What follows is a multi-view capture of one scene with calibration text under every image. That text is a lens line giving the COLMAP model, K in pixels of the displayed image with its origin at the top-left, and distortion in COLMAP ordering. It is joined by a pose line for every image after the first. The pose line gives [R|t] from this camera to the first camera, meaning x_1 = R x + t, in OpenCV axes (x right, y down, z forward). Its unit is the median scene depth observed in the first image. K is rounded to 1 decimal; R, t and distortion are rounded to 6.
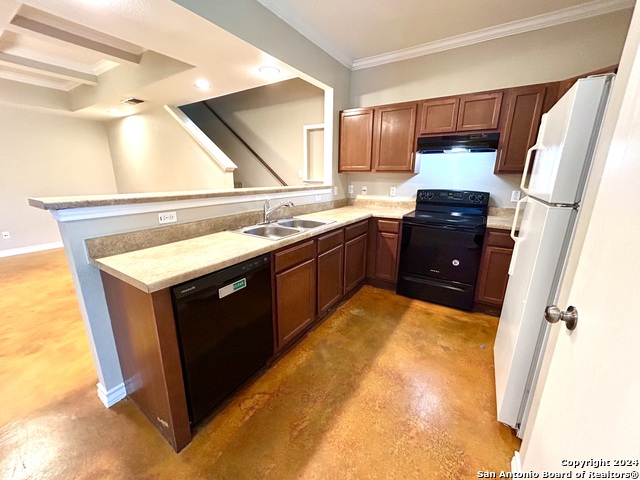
lens RADIAL K [[256.6, 0, 319.5], [0, 256.6, 238.8], [0, 0, 1]] dist [-0.000515, -0.000069]
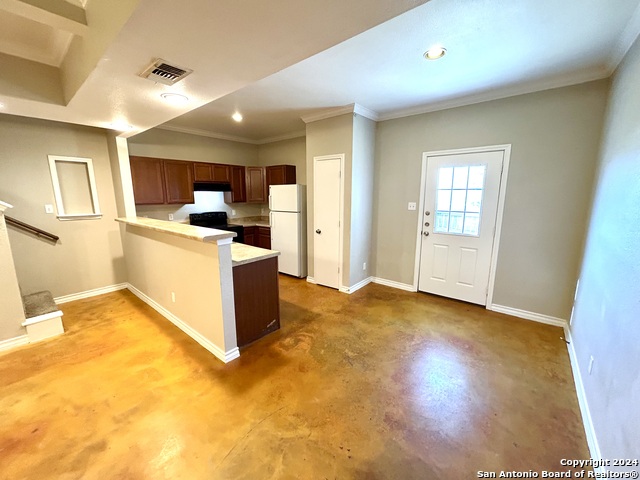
lens RADIAL K [[256.6, 0, 319.5], [0, 256.6, 238.8], [0, 0, 1]] dist [-0.000515, -0.000069]
pose [[0.113560, -0.180380, 0.977019, -1.181204], [0.248295, 0.957329, 0.147886, -0.091352], [-0.962005, 0.225796, 0.153502, 0.047564]]
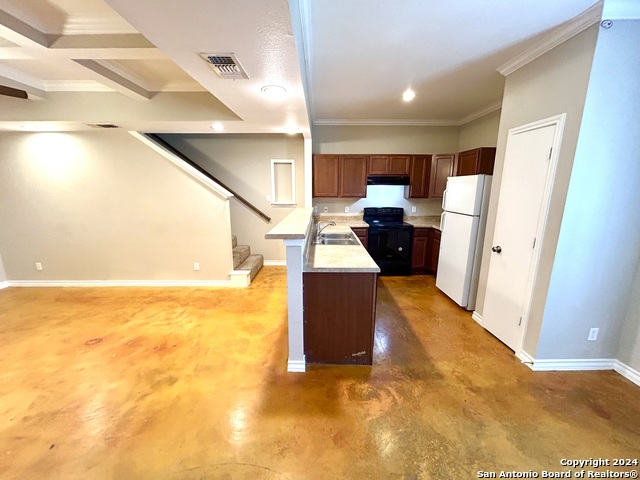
lens RADIAL K [[256.6, 0, 319.5], [0, 256.6, 238.8], [0, 0, 1]] dist [-0.000515, -0.000069]
pose [[0.839043, -0.112281, 0.532353, -0.765432], [0.136863, 0.990567, -0.006784, -0.035310], [-0.526569, 0.078551, 0.846495, -0.177318]]
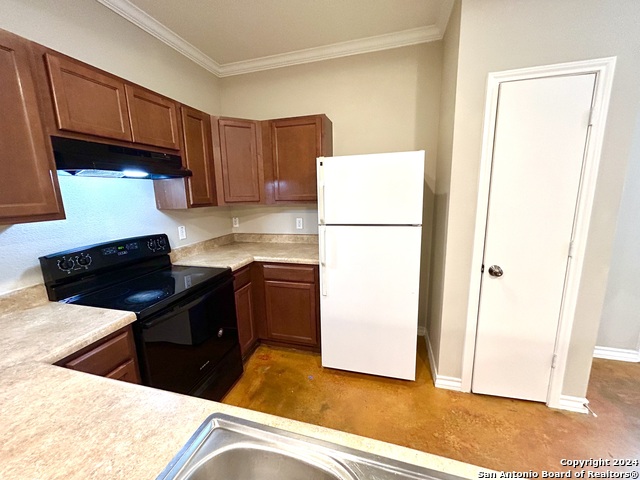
lens RADIAL K [[256.6, 0, 319.5], [0, 256.6, 238.8], [0, 0, 1]] dist [-0.000515, -0.000069]
pose [[-0.291445, -0.169674, 0.941419, -0.154478], [0.257925, 0.933756, 0.248141, -0.226843], [-0.921159, 0.315135, -0.228376, 0.739524]]
